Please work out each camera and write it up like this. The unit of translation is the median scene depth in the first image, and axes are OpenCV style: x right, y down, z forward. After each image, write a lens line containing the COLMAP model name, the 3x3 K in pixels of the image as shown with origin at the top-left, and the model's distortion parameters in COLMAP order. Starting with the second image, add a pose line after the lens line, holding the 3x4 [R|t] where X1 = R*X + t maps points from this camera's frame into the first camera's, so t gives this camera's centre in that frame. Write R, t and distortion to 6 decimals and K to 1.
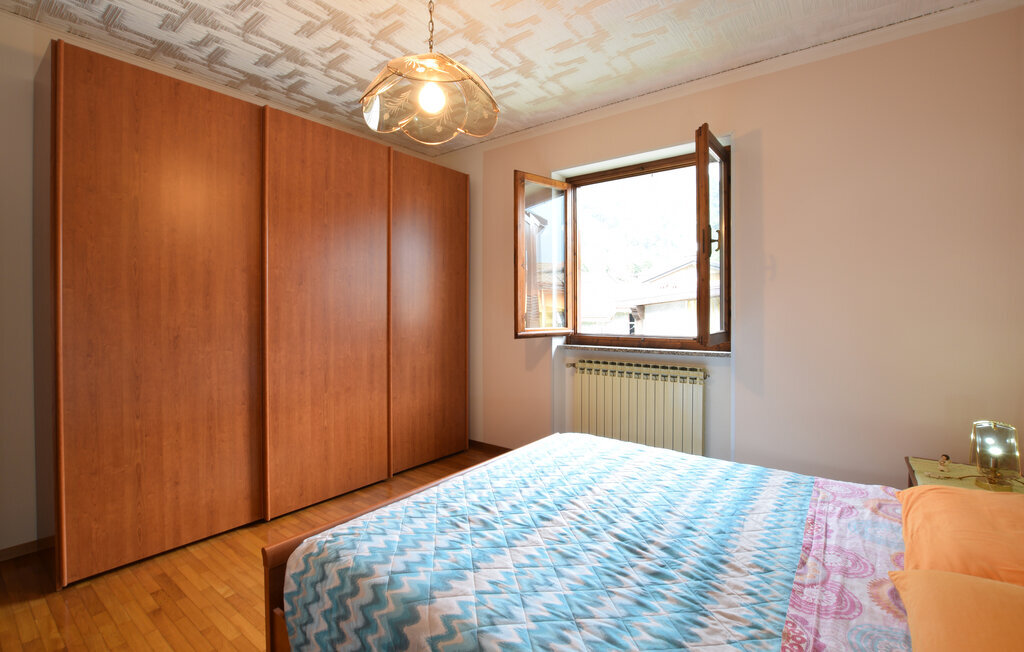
lens RADIAL K [[477.8, 0, 539.0], [0, 477.8, 309.8], [0, 0, 1]] dist [-0.027963, -0.000012]
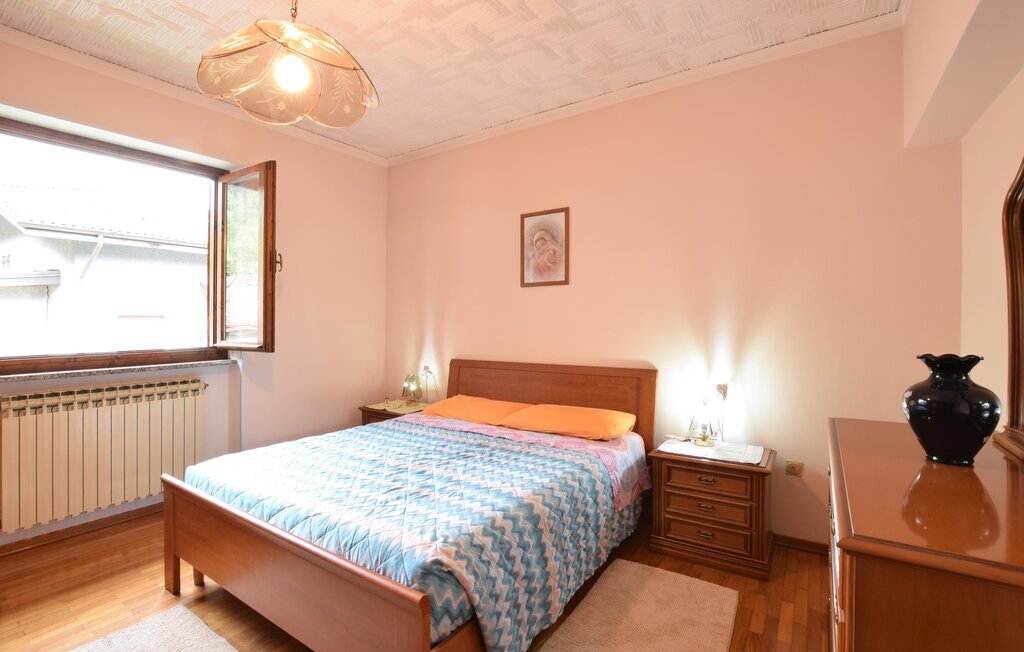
lens RADIAL K [[450.1, 0, 505.6], [0, 450.1, 314.2], [0, 0, 1]] dist [-0.026423, 0.000403]
pose [[-0.034986, 0.012485, 0.999310, -1.451308], [0.003961, 0.999916, -0.012354, 0.000780], [-0.999380, 0.003526, -0.035032, 0.899226]]
